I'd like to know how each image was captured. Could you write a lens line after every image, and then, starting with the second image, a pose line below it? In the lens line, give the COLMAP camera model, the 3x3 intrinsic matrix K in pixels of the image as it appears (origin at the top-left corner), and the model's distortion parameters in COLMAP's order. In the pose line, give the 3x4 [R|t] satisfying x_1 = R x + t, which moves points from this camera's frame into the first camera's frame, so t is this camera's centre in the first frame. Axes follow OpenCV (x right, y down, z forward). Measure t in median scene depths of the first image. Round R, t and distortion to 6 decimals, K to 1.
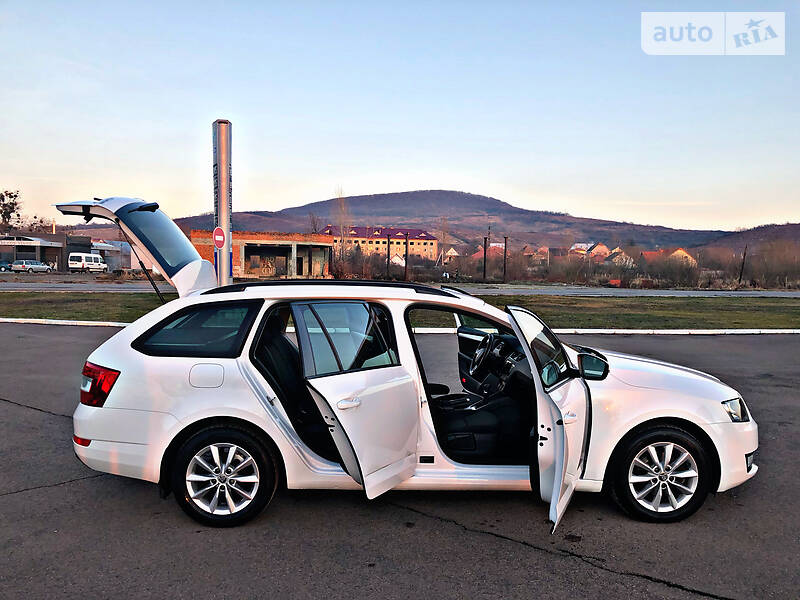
lens RADIAL K [[647.6, 0, 405.8], [0, 647.6, 304.1], [0, 0, 1]] dist [0.015457, 0.003376]
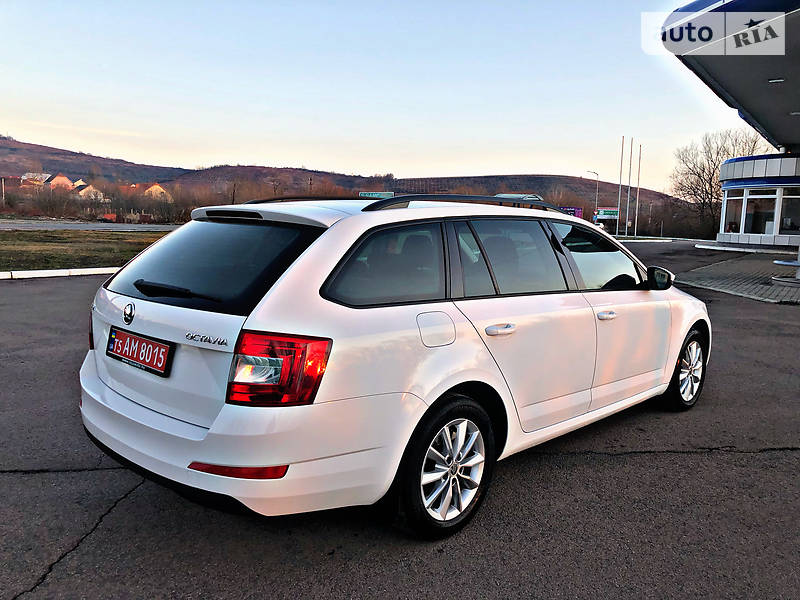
lens RADIAL K [[652.4, 0, 402.1], [0, 652.4, 297.8], [0, 0, 1]] dist [0.005985, 0.014949]
pose [[0.716878, -0.077964, 0.692826, -0.147250], [0.016876, 0.995377, 0.094548, 0.002256], [-0.696994, -0.056087, 0.714880, 0.097957]]
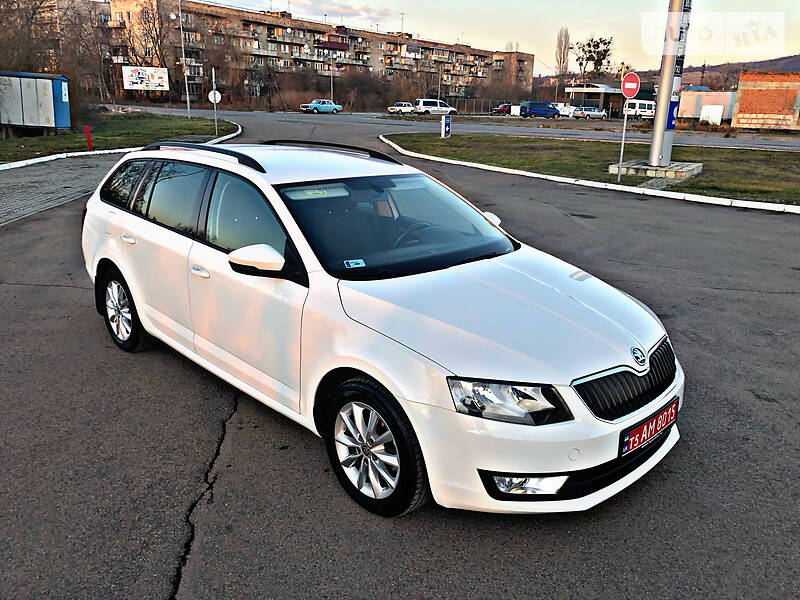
lens RADIAL K [[652.4, 0, 402.1], [0, 652.4, 297.8], [0, 0, 1]] dist [0.005985, 0.014949]
pose [[0.677437, 0.212658, -0.704170, 0.165564], [-0.056117, 0.969450, 0.238785, -0.012663], [0.733437, -0.122246, 0.668675, 0.106376]]
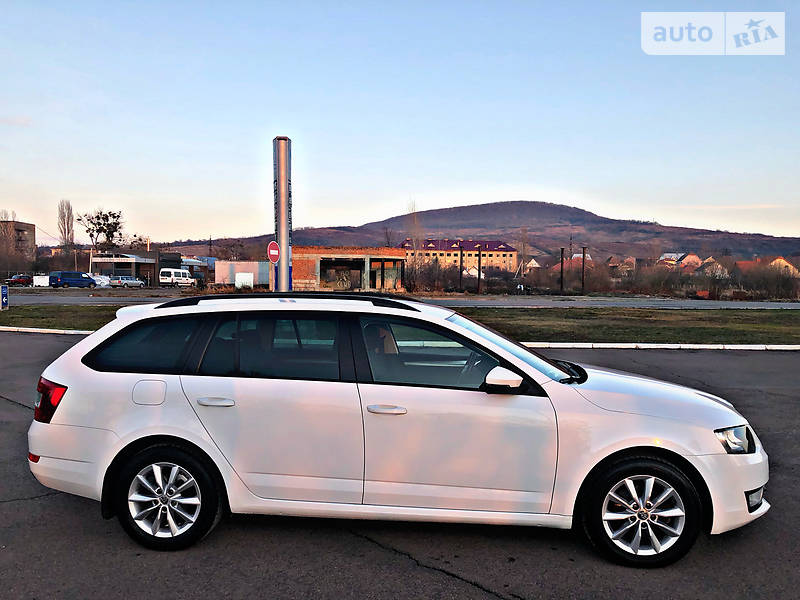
lens RADIAL K [[649.7, 0, 401.7], [0, 649.7, 301.5], [0, 0, 1]] dist [0.014292, 0.001923]
pose [[0.991735, -0.003536, -0.128254, 0.034822], [0.000503, 0.999720, -0.023670, -0.000253], [0.128302, 0.023410, 0.991459, 0.014804]]
